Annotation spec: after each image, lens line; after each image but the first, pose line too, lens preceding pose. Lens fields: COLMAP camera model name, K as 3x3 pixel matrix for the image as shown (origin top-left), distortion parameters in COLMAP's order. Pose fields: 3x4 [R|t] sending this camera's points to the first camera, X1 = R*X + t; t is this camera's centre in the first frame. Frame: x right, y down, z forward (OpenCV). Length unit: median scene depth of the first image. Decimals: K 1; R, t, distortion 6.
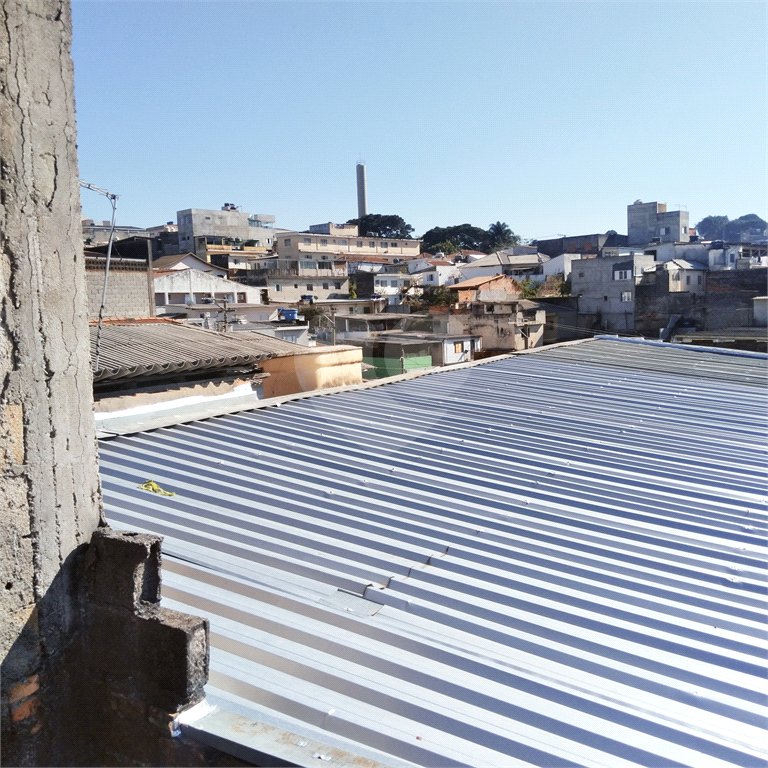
lens RADIAL K [[804.7, 0, 384.1], [0, 804.7, 397.1], [0, 0, 1]] dist [0.113097, -0.262767]
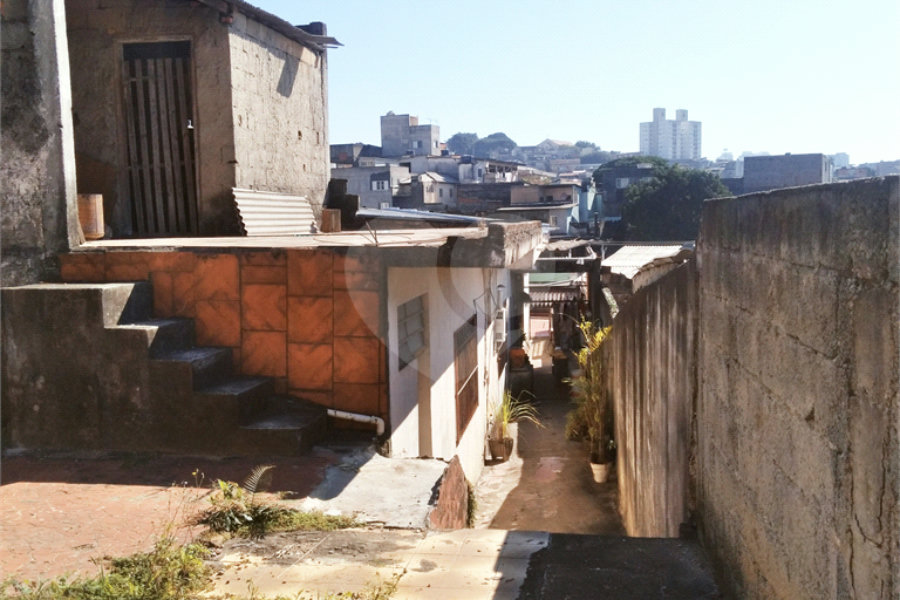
lens RADIAL K [[939.6, 0, 451.5], [0, 939.6, 313.2], [0, 0, 1]] dist [0.146195, -0.390433]
pose [[0.933181, -0.019080, 0.358900, -0.041583], [0.026325, 0.999536, -0.015312, 0.025742], [-0.358441, 0.023737, 0.933251, -0.105730]]
